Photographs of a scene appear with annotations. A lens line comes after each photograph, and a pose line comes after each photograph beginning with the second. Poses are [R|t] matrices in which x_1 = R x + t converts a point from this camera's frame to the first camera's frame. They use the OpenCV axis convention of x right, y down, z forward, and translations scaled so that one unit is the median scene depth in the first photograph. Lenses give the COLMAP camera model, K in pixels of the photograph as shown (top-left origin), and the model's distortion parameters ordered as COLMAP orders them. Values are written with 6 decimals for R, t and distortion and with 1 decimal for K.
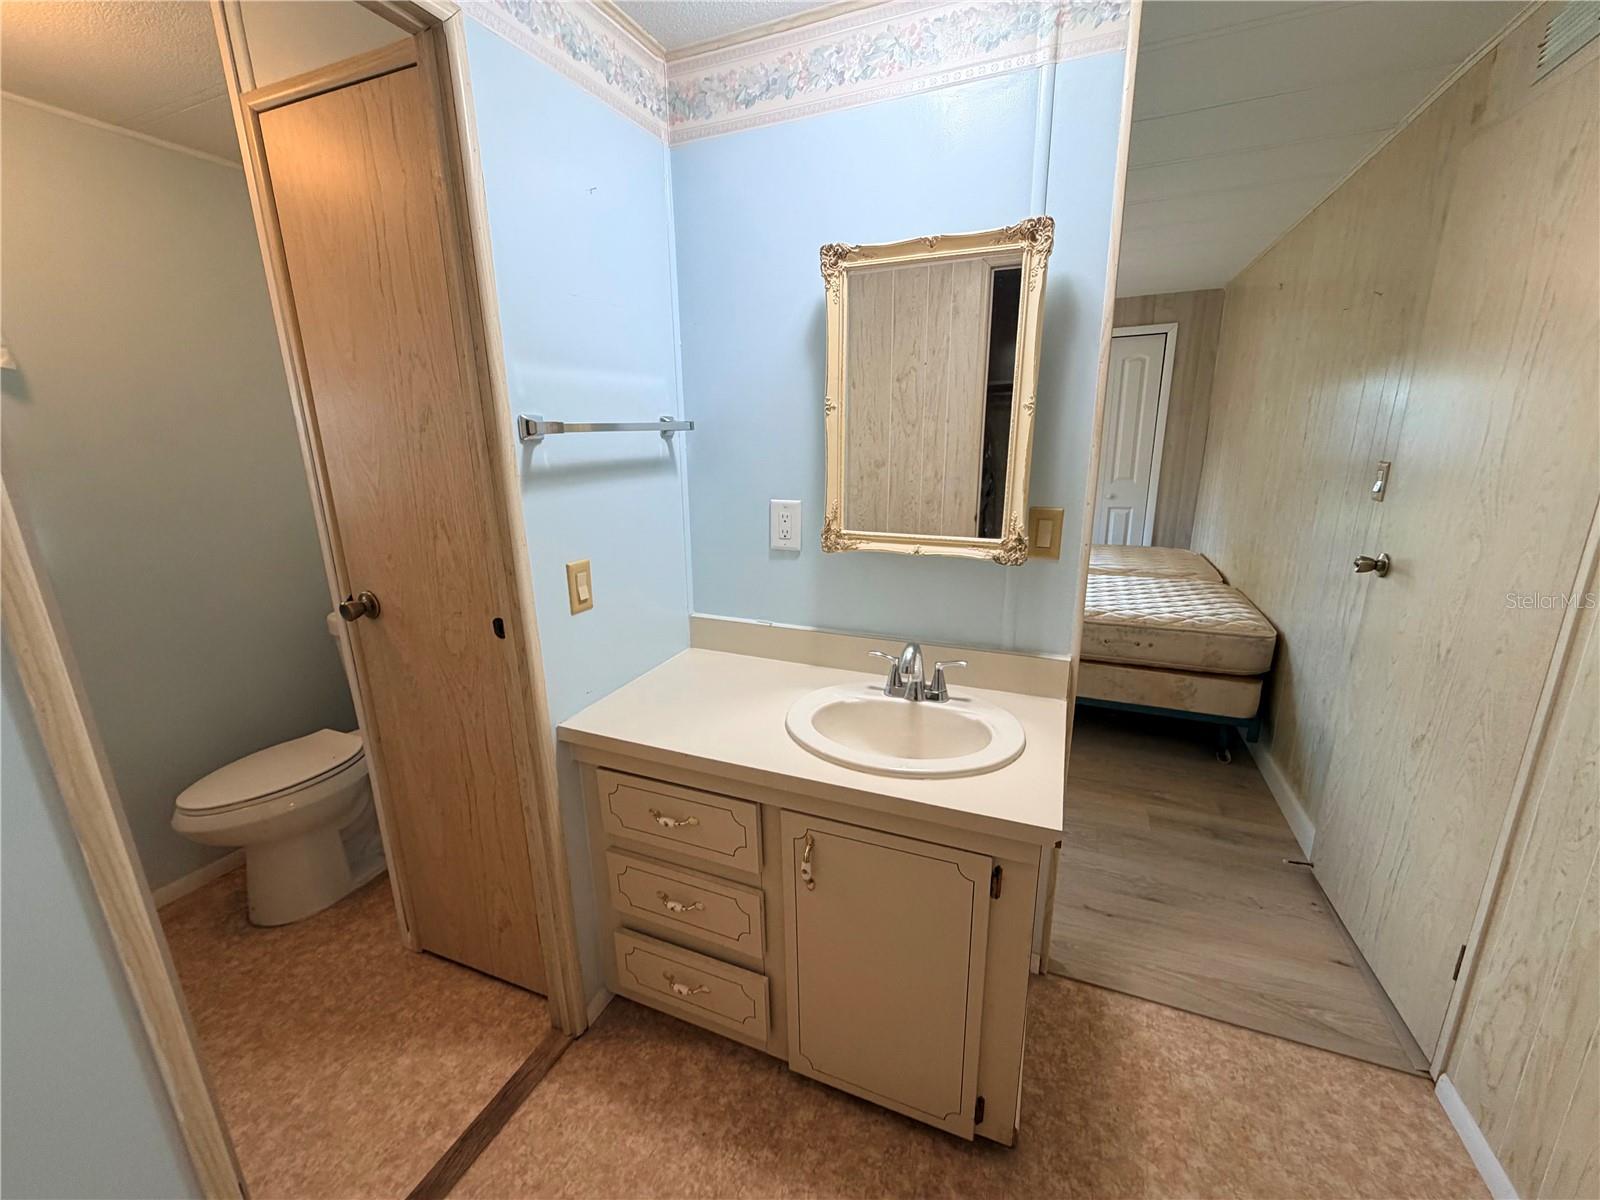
lens RADIAL K [[636.5, 0, 795.9], [0, 636.5, 601.9], [0, 0, 1]] dist [0.001257, -0.000214]
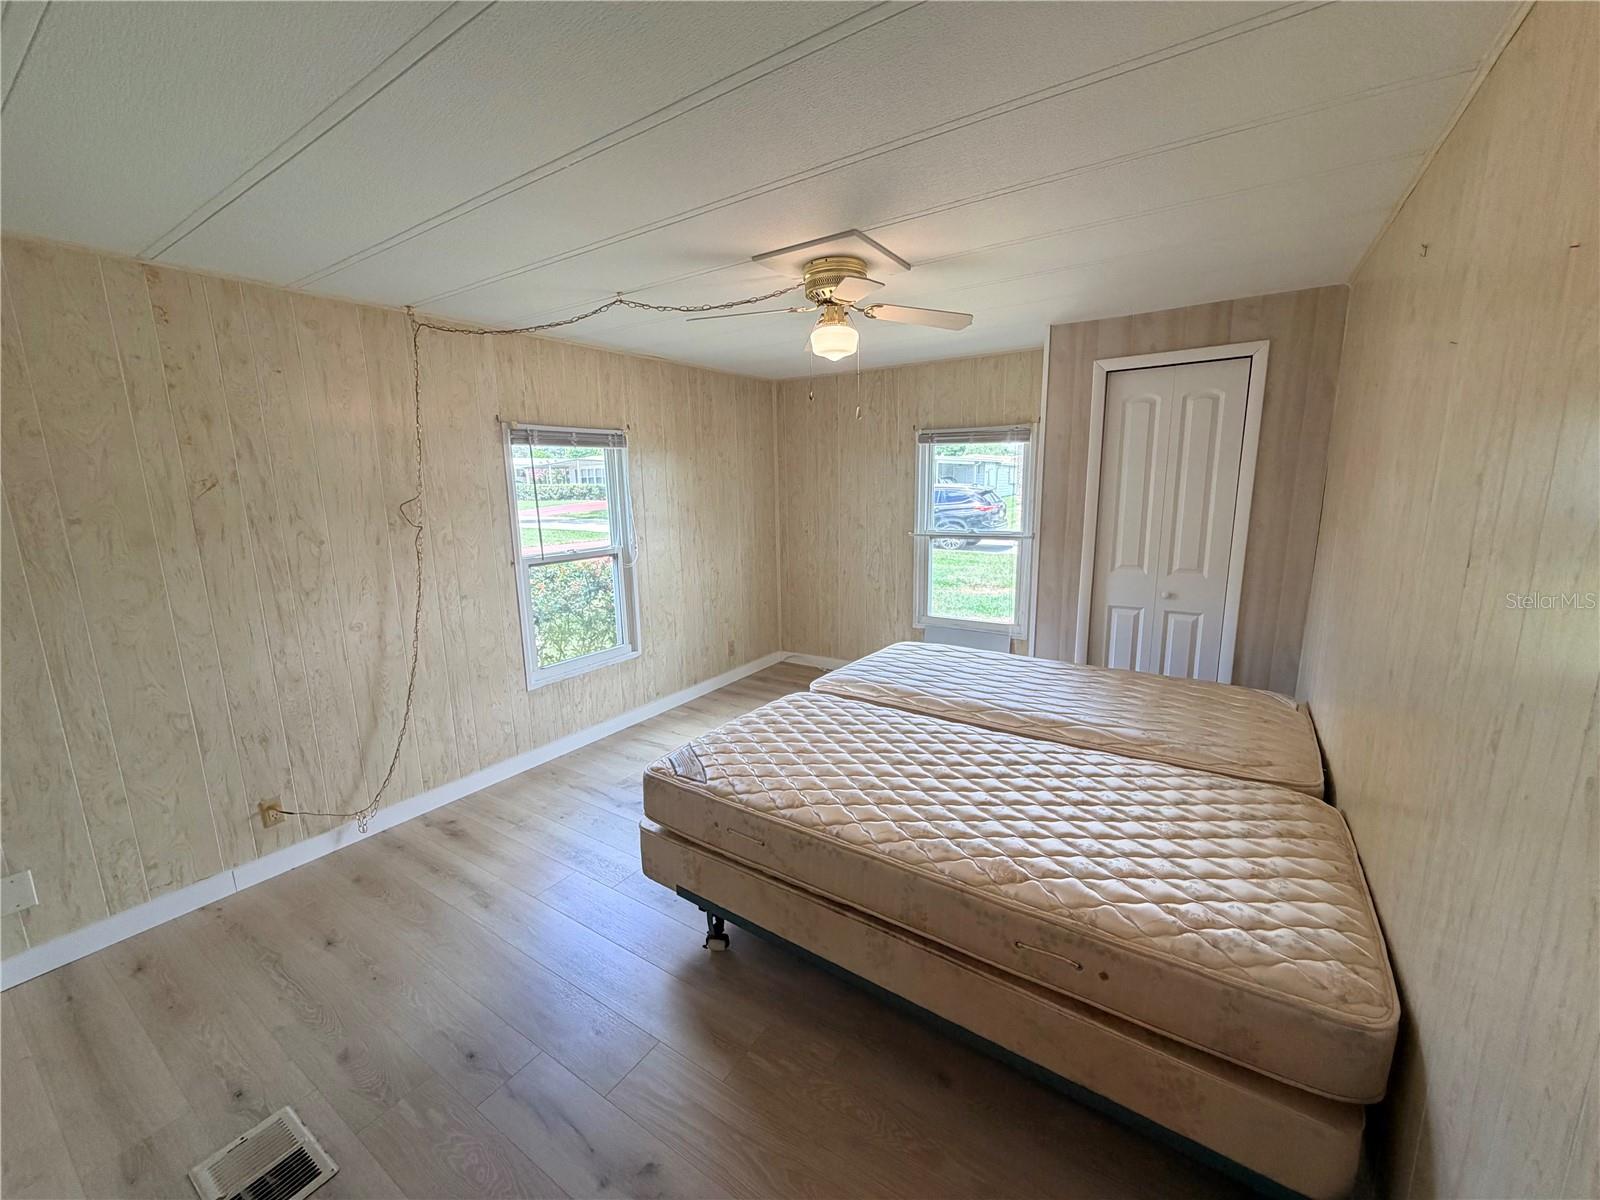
lens RADIAL K [[636.5, 0, 795.9], [0, 636.5, 601.9], [0, 0, 1]] dist [0.001257, -0.000214]
pose [[0.981998, 0.035110, -0.185598, 0.359778], [-0.047313, 0.996971, -0.061733, -0.152576], [0.182868, 0.069403, 0.980685, 0.410453]]
